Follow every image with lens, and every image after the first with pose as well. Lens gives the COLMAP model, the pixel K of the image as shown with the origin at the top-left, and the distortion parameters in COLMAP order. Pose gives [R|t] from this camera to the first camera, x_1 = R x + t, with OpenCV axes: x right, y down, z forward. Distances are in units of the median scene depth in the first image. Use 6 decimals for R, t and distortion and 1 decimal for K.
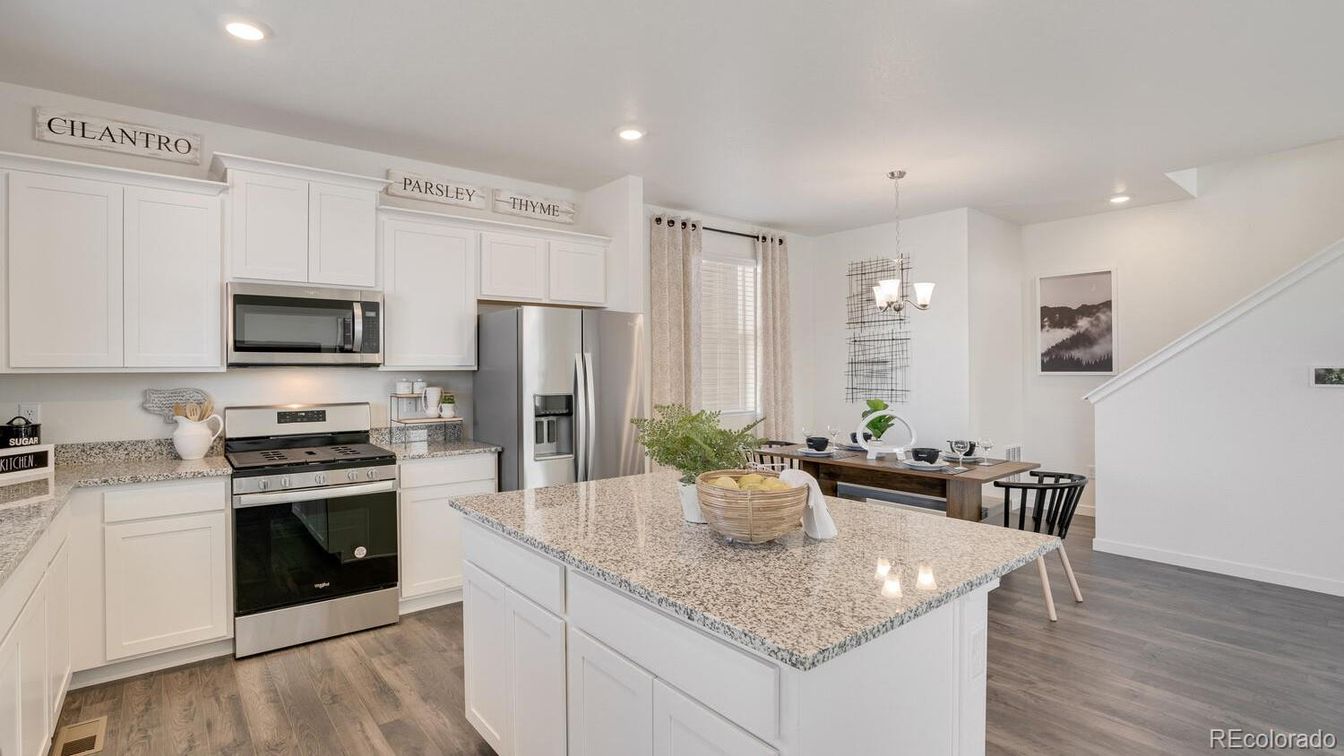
lens RADIAL K [[684.6, 0, 668.3], [0, 684.6, 371.4], [0, 0, 1]] dist [0.000879, -0.000330]
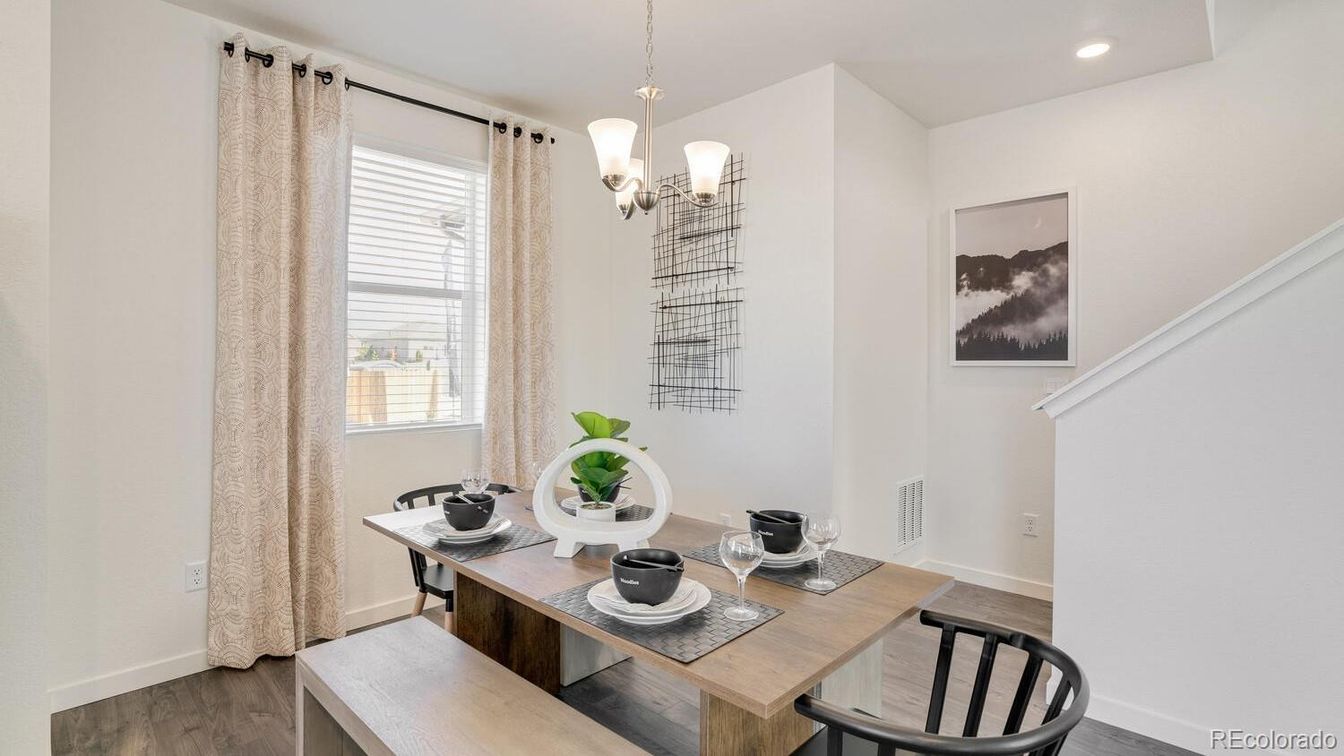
lens RADIAL K [[630.0, 0, 672.0], [0, 630.0, 378.0], [0, 0, 1]] dist [-0.034814, 0.000505]
pose [[0.996654, 0.006213, 0.081504, 0.246285], [-0.007641, 0.999823, 0.017211, 0.009029], [-0.081382, -0.017776, 0.996524, 0.464062]]
